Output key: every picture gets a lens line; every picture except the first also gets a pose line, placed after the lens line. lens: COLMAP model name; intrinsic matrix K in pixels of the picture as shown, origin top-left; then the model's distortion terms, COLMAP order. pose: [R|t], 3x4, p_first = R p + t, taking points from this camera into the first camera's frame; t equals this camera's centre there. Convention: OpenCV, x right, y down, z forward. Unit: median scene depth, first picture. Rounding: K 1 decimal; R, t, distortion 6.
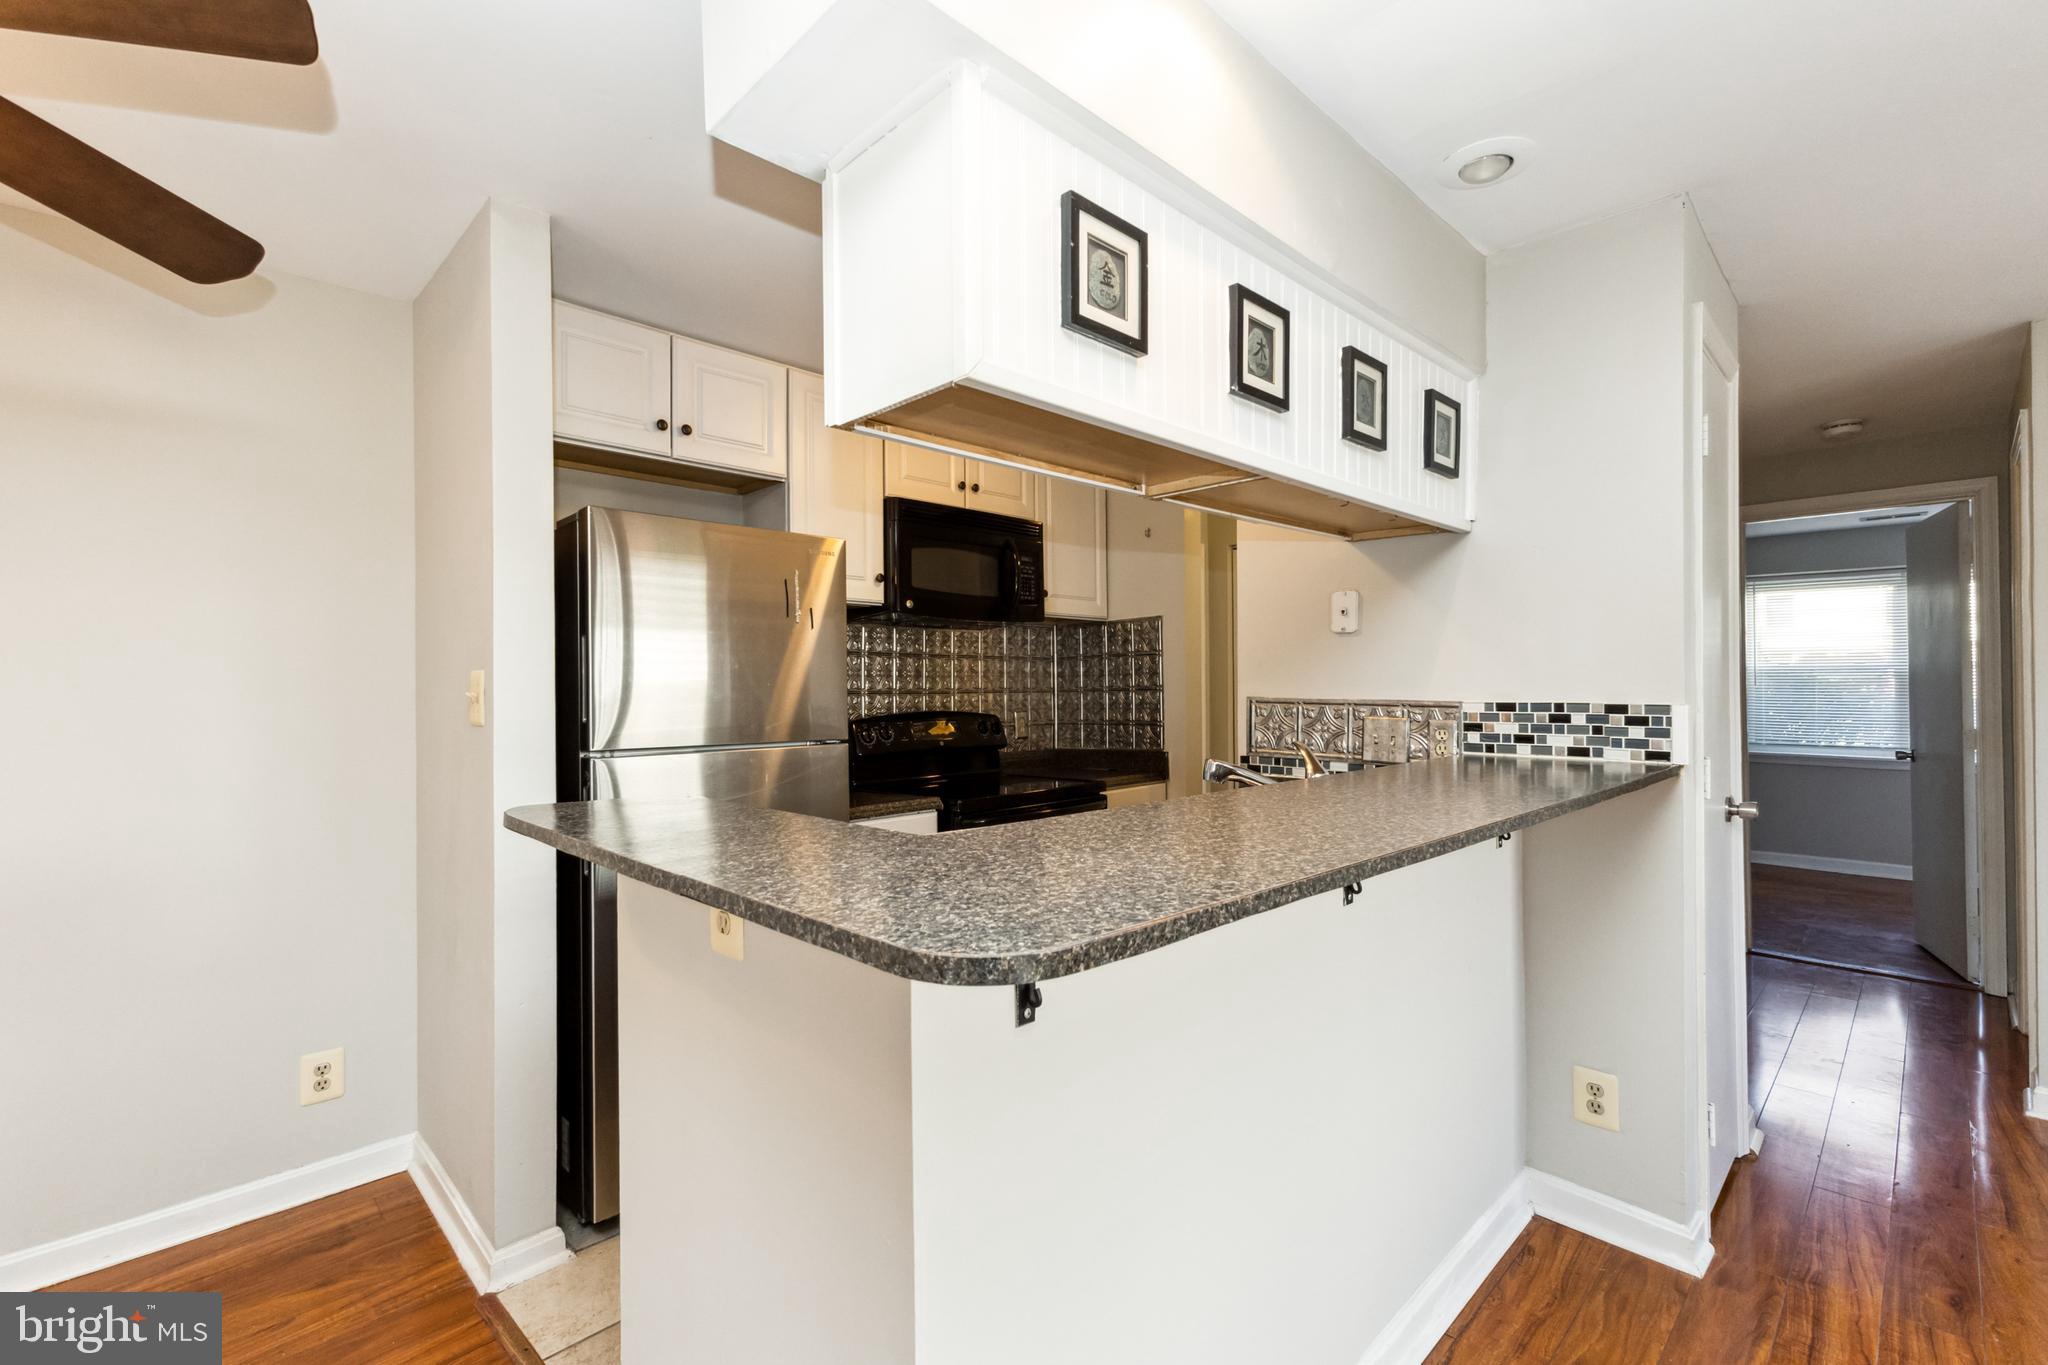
lens RADIAL K [[896.2, 0, 1024.0], [0, 896.2, 682.5], [0, 0, 1]] dist [0.010386, -0.000237]
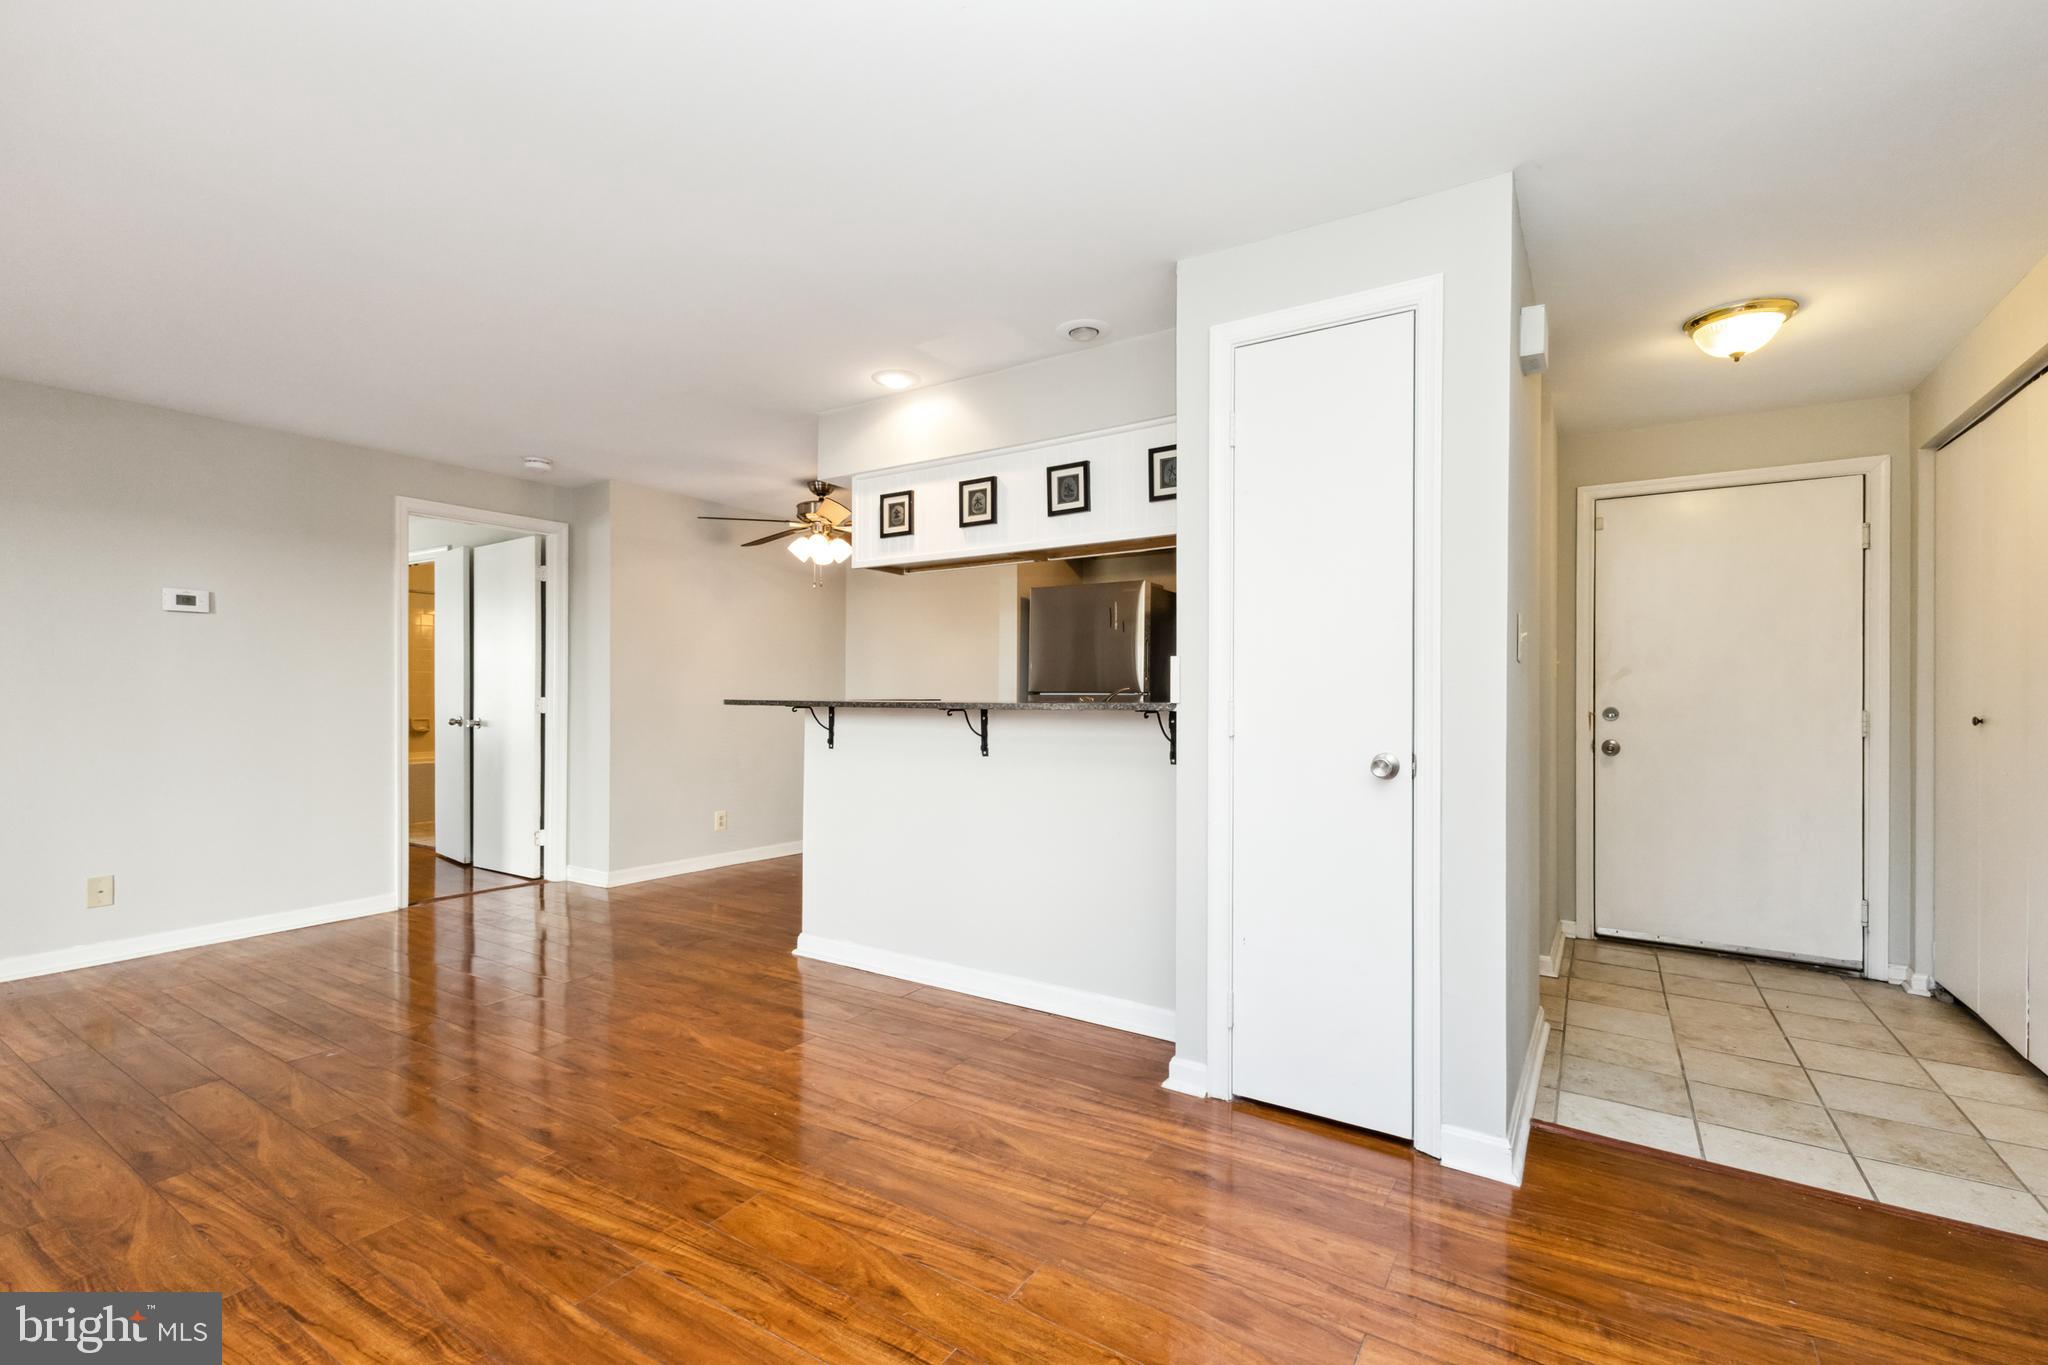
lens RADIAL K [[893.2, 0, 1024.0], [0, 893.2, 693.8], [0, 0, 1]] dist [0.015405, -0.005529]
pose [[0.214575, 0.007361, -0.976680, 1.661946], [0.000336, 0.999971, 0.007610, 0.057155], [0.976707, -0.001961, 0.214567, 0.434831]]
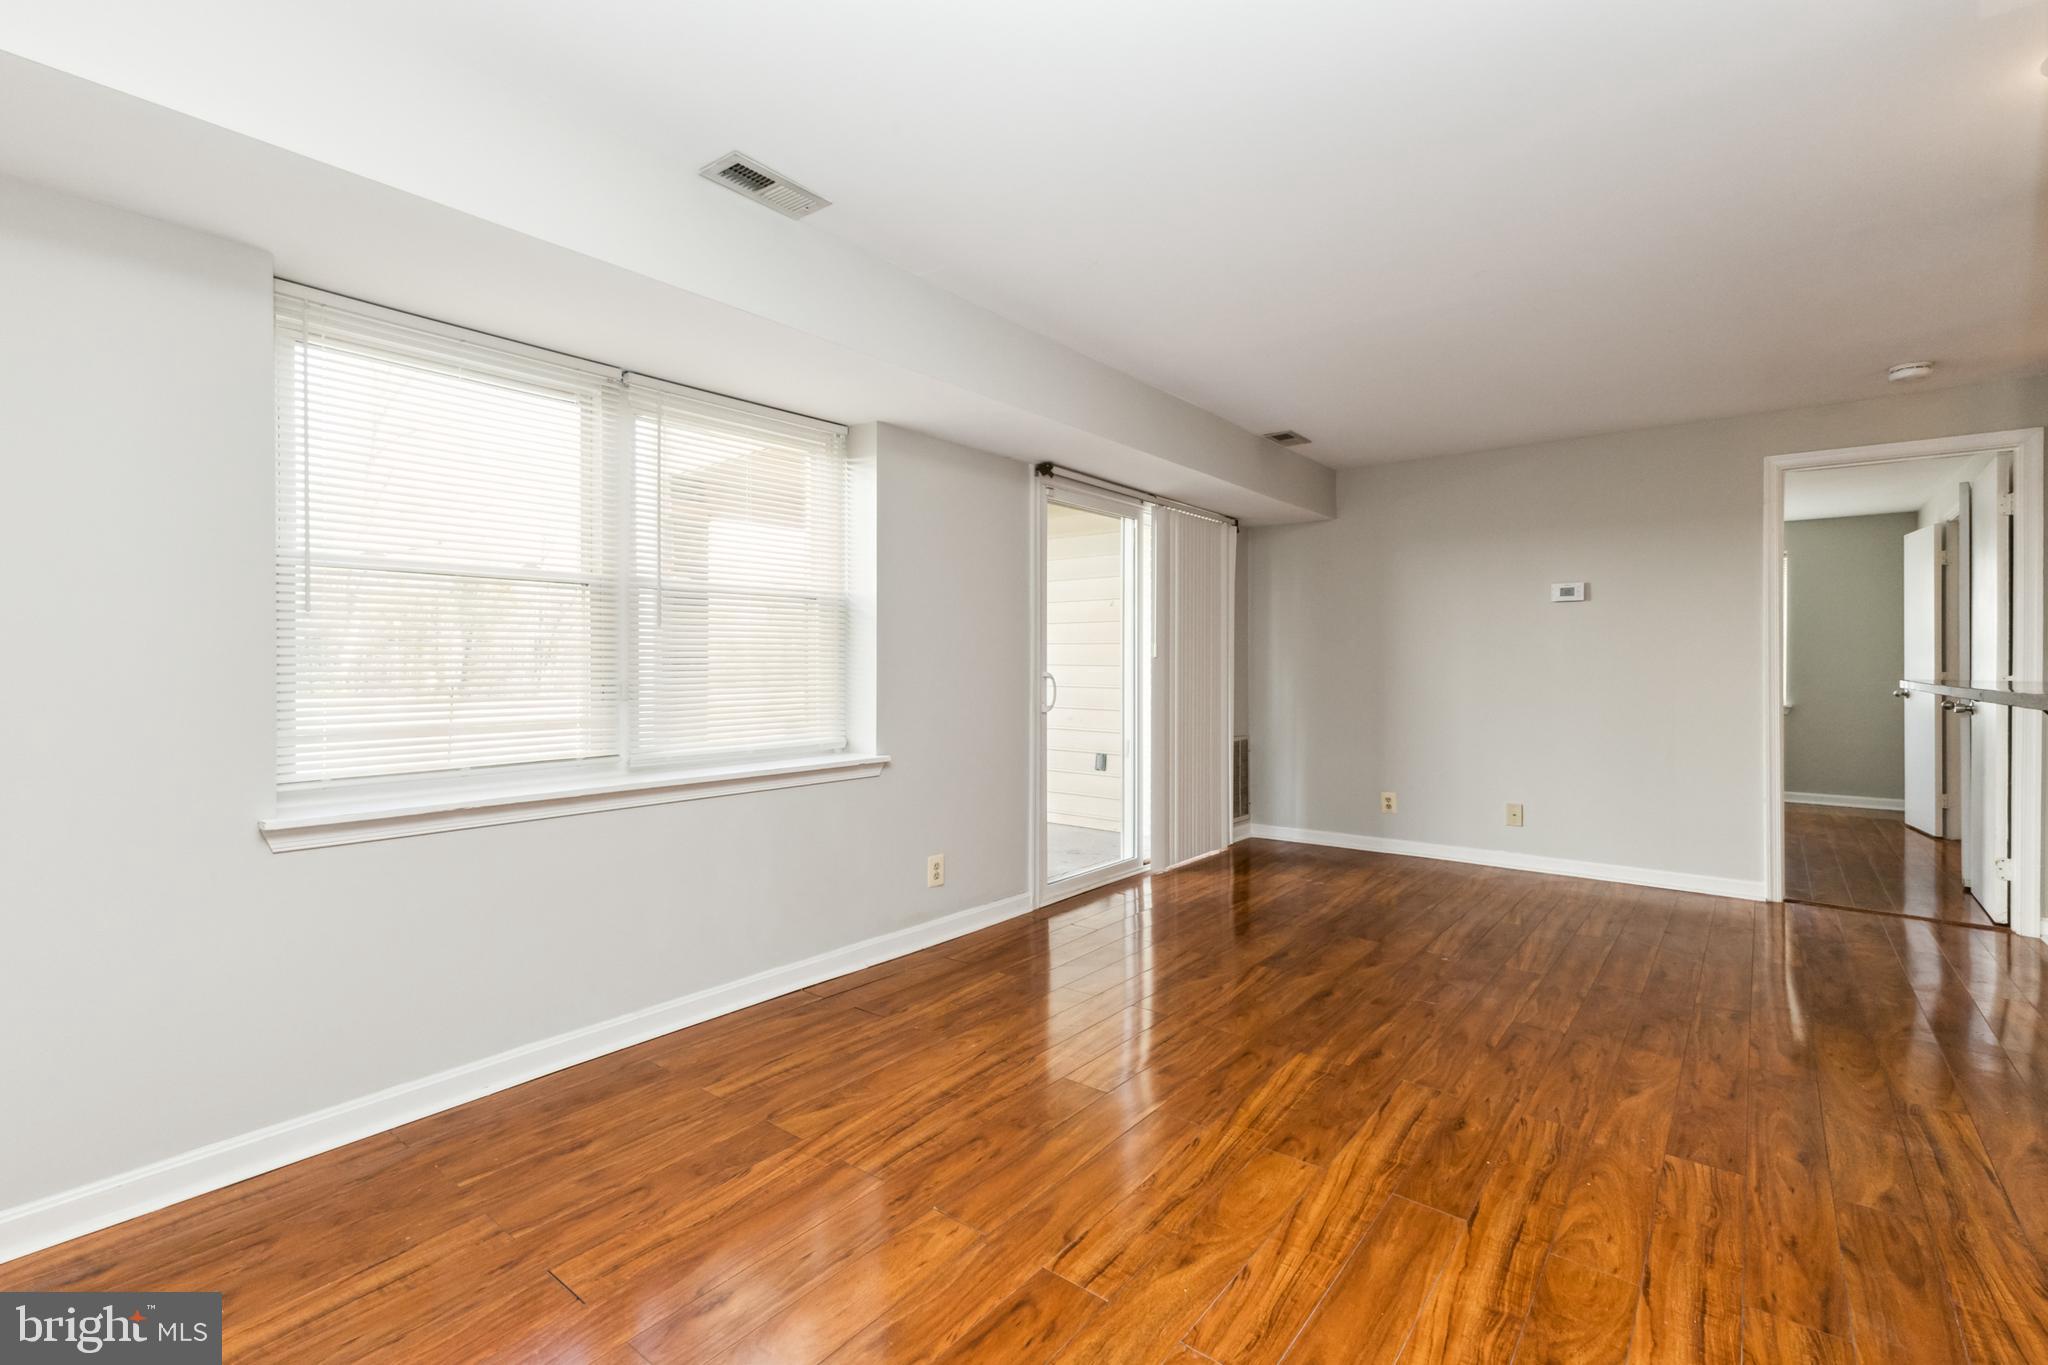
lens RADIAL K [[906.0, 0, 1025.2], [0, 906.0, 676.5], [0, 0, 1]] dist [0.012096, -0.000031]
pose [[-0.993289, 0.004069, -0.115589, 1.150429], [0.002907, 0.999944, 0.010214, 0.063317], [0.115624, 0.009810, -0.993245, 1.198604]]
